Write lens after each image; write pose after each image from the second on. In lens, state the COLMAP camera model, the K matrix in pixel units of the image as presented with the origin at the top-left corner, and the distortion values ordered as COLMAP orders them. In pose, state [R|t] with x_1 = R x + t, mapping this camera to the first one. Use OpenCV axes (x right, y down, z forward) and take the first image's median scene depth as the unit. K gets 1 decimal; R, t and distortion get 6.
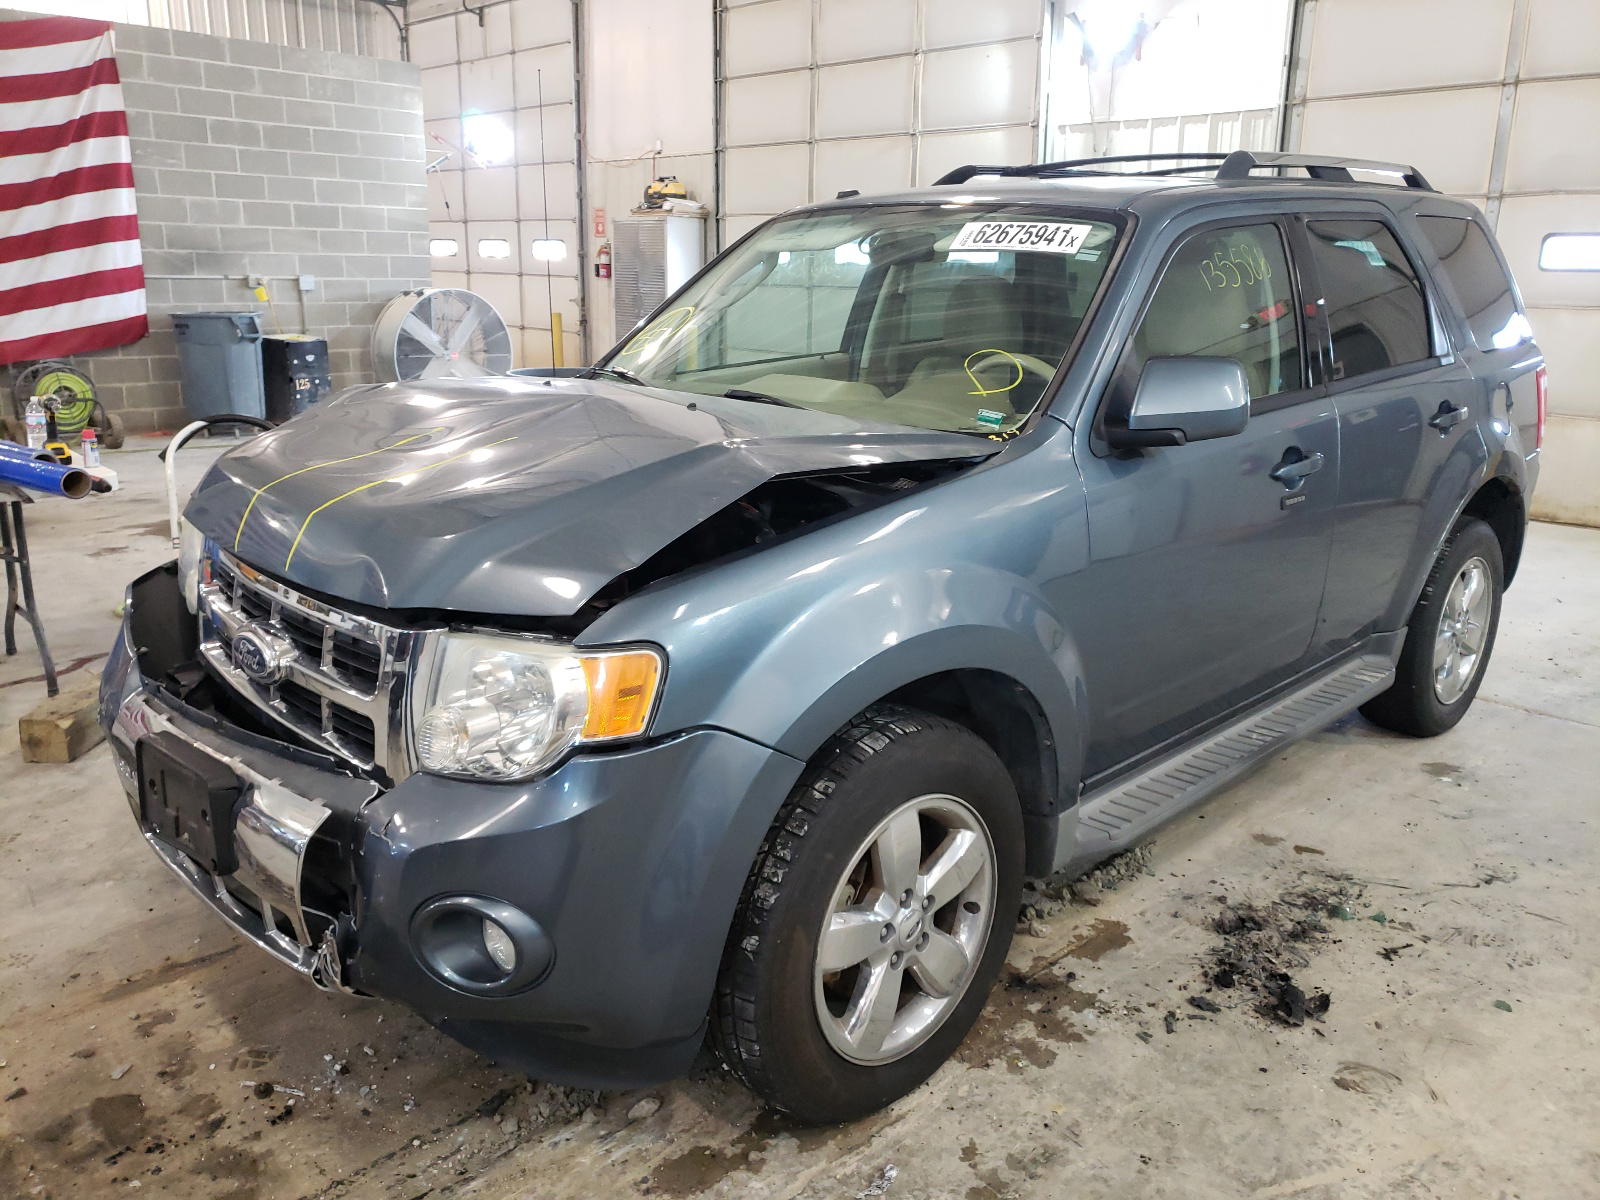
lens RADIAL K [[1327.3, 0, 800.0], [0, 1327.3, 600.0], [0, 0, 1]] dist [0.008934, 0.015409]
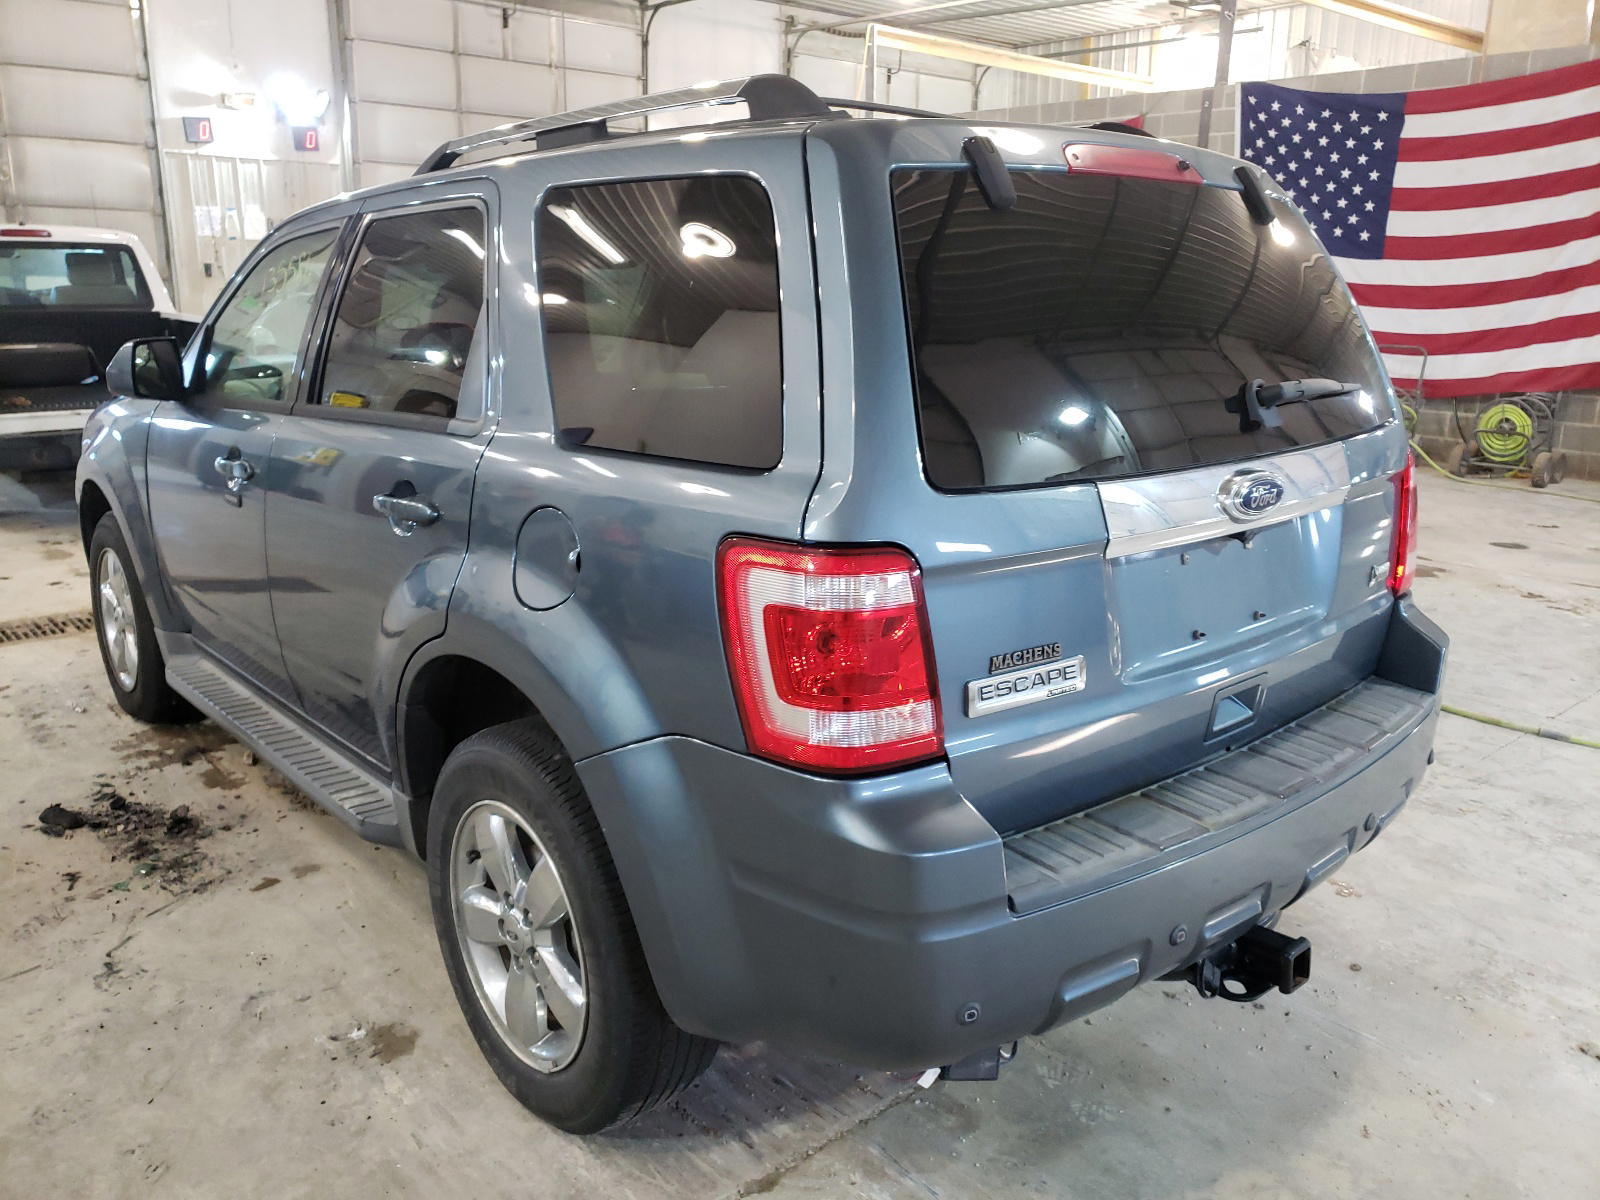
lens RADIAL K [[1327.3, 0, 800.0], [0, 1327.3, 600.0], [0, 0, 1]] dist [0.008934, 0.015409]
pose [[-0.104672, 0.231847, -0.967104, 1.240702], [-0.269406, 0.929475, 0.251985, -0.347914], [0.957321, 0.286919, -0.034830, 1.375910]]
